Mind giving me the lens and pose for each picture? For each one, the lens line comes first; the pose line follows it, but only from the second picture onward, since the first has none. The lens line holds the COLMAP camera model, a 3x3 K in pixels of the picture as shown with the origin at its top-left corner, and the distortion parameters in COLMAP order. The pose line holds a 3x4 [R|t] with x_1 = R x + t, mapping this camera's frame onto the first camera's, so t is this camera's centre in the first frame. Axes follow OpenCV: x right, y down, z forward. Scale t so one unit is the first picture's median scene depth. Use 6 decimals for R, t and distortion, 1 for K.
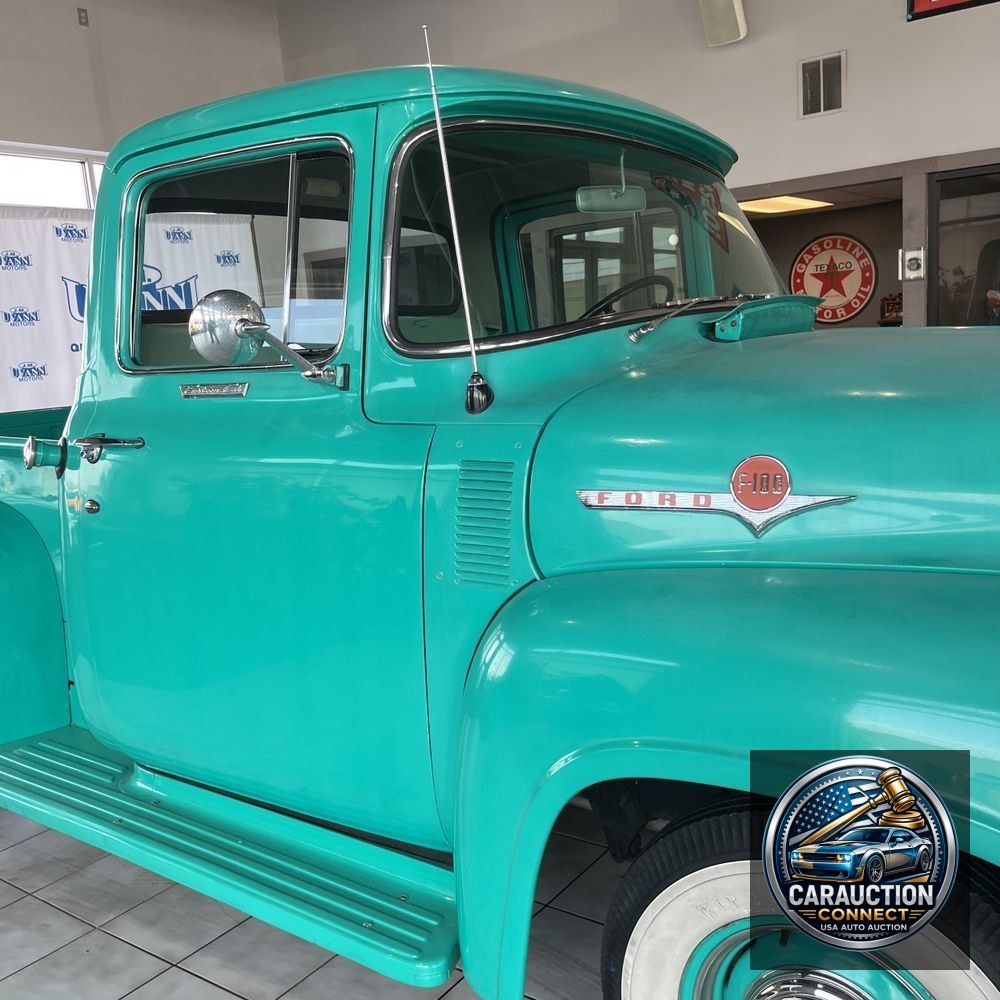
lens RADIAL K [[1018.8, 0, 512.1], [0, 1018.8, 502.2], [0, 0, 1]] dist [0.044389, -0.044580]
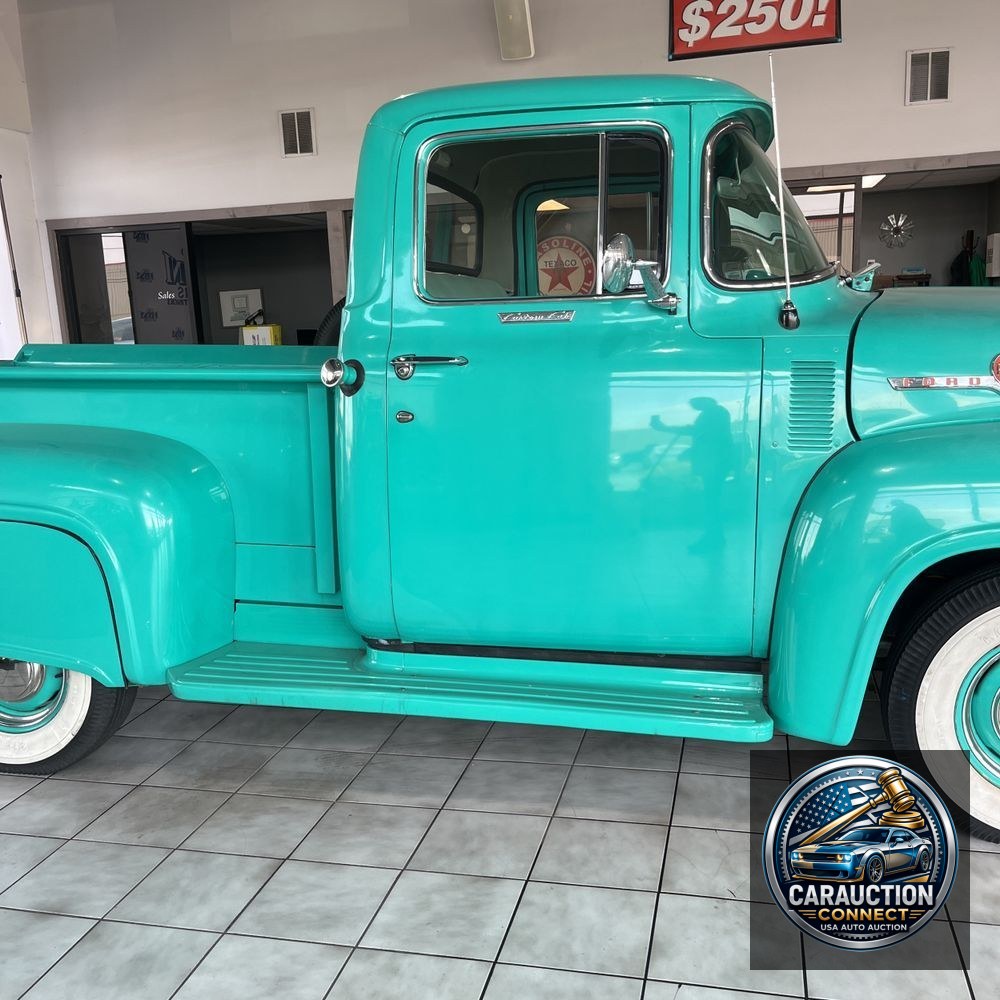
lens RADIAL K [[1018.8, 0, 512.1], [0, 1018.8, 502.2], [0, 0, 1]] dist [0.044389, -0.044580]
pose [[0.924354, -0.040927, 0.379335, -0.255250], [0.040325, 0.999141, 0.009537, 0.033265], [-0.379400, 0.006481, 0.925210, -0.045803]]
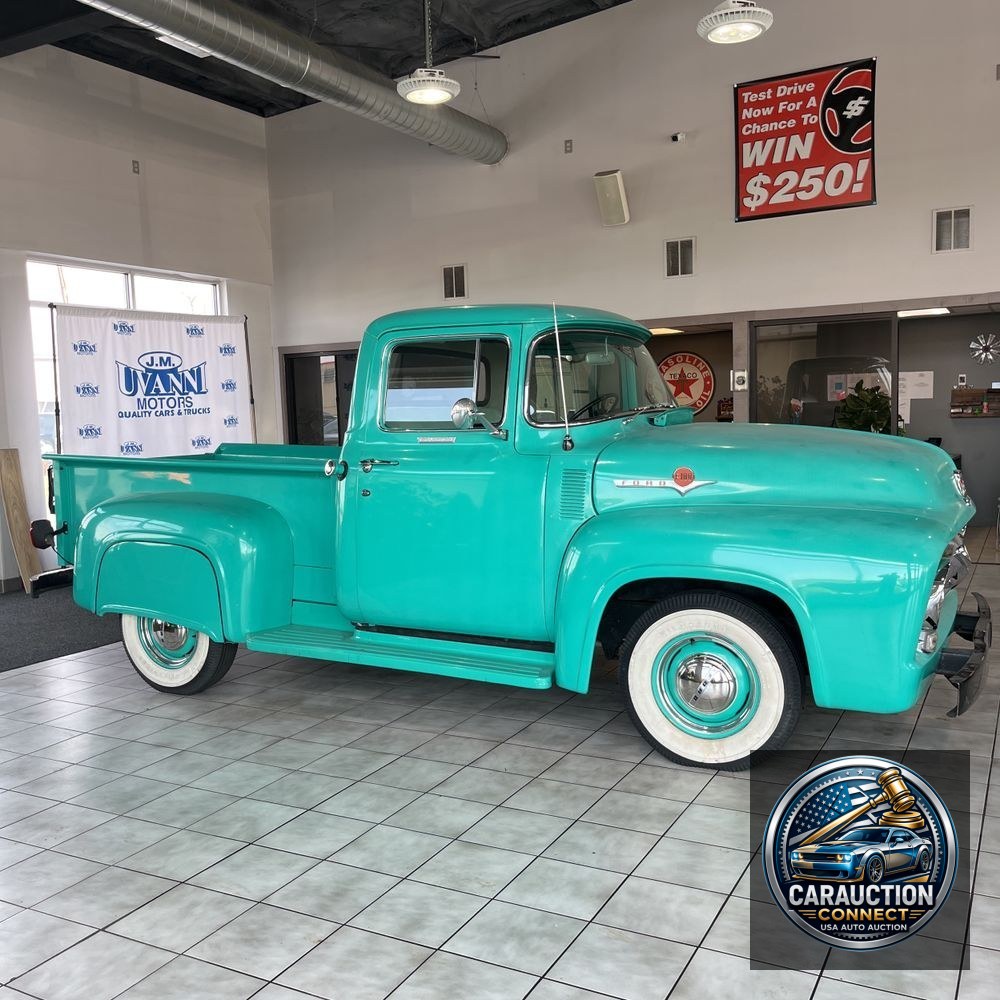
lens RADIAL K [[1017.1, 0, 496.5], [0, 1017.1, 496.7], [0, 0, 1]] dist [0.053149, -0.065126]
pose [[0.990719, 0.026865, 0.133243, -0.144166], [-0.015440, 0.996171, -0.086050, 0.064657], [-0.135045, 0.083194, 0.987341, -0.380553]]
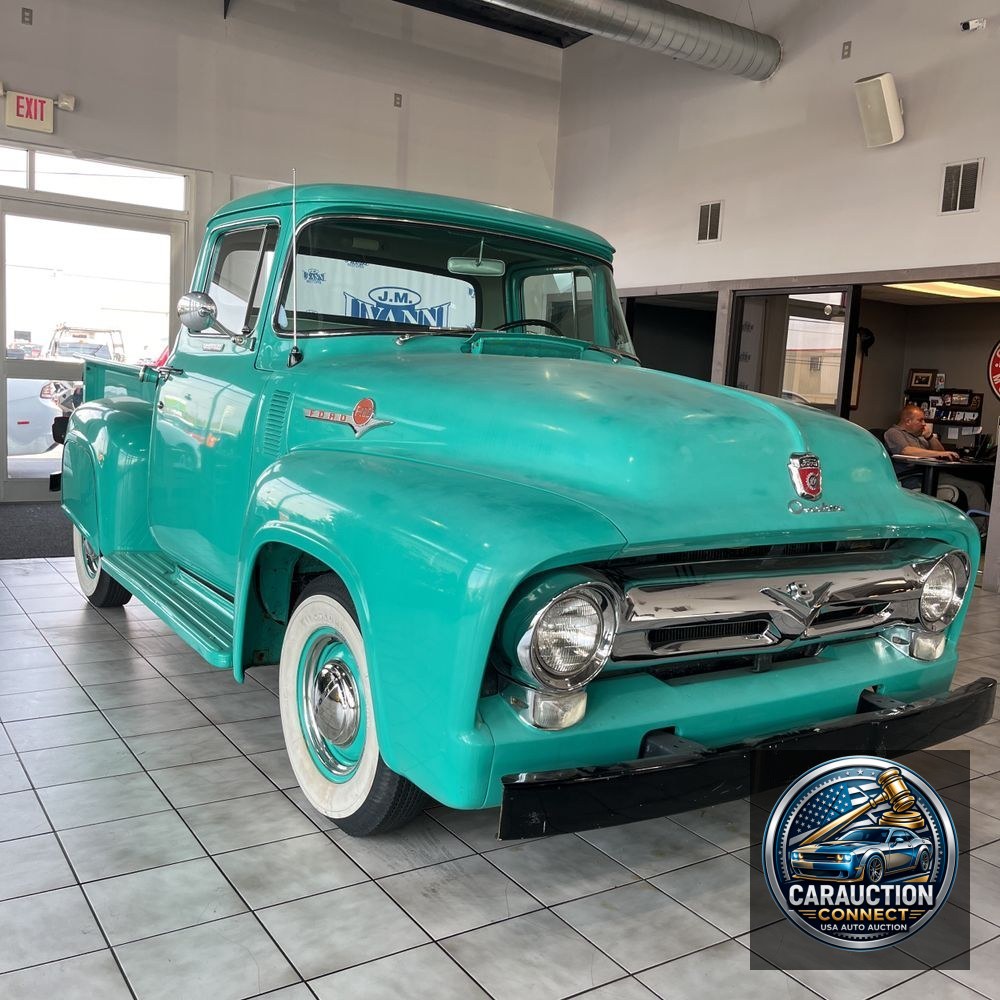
lens RADIAL K [[1014.0, 0, 513.8], [0, 1014.0, 492.3], [0, 0, 1]] dist [0.072846, -0.102125]
pose [[0.930006, 0.162187, -0.329824, 0.273605], [-0.179842, 0.983414, -0.023517, 0.029557], [0.320540, 0.081187, 0.943749, -0.170734]]
